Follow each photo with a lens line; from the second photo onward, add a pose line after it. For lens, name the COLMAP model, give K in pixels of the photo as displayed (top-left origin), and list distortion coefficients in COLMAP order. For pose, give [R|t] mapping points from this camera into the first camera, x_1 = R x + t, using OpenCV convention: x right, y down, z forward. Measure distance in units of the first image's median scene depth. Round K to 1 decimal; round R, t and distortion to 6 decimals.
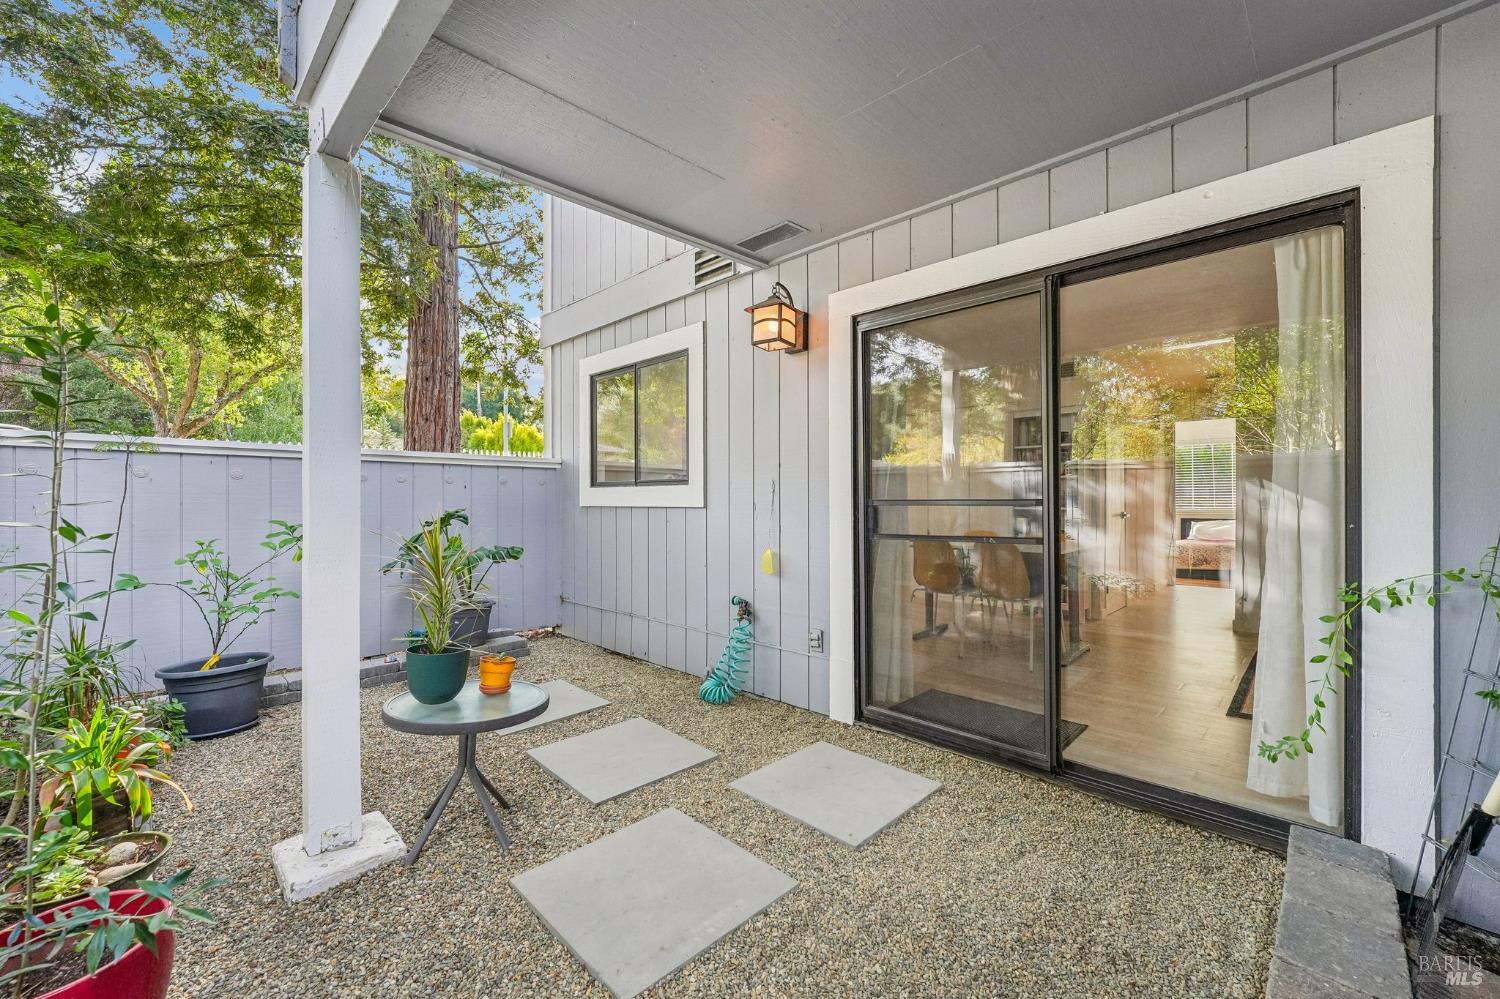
lens RADIAL K [[599.0, 0, 748.2], [0, 599.0, 494.7], [0, 0, 1]] dist [-0.014016, -0.000079]
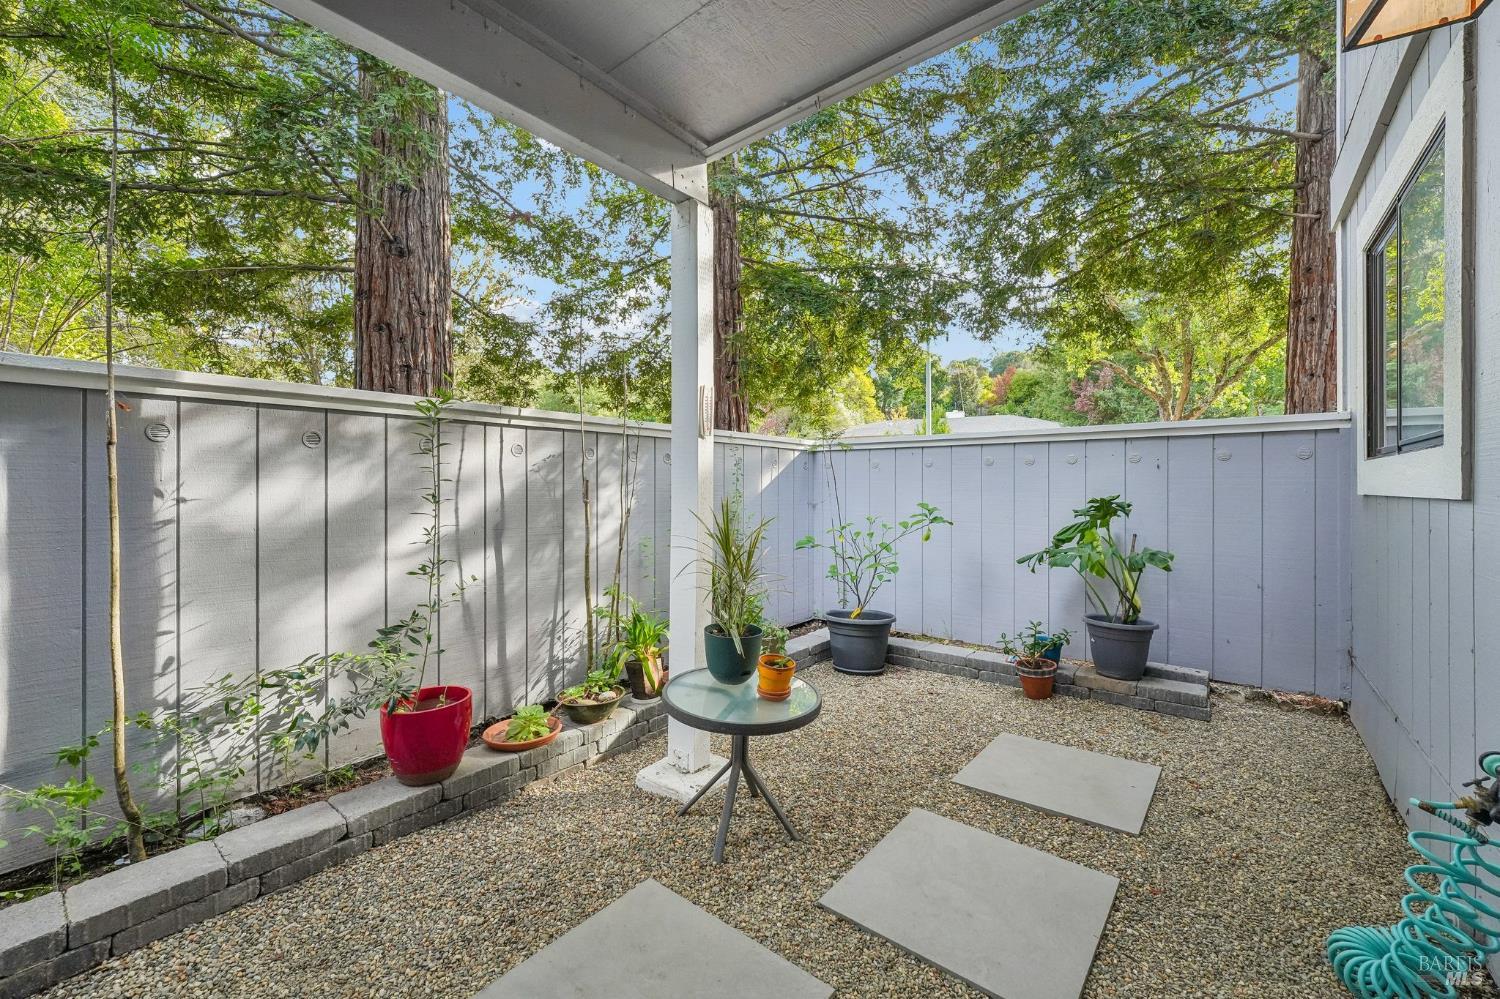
lens RADIAL K [[603.3, 0, 741.4], [0, 603.3, 490.4], [0, 0, 1]] dist [-0.006291, 0.000153]
pose [[0.104644, 0.007386, -0.994482, 0.283523], [0.009305, 0.999921, 0.008405, 0.007367], [0.994466, -0.010133, 0.104567, 0.522853]]
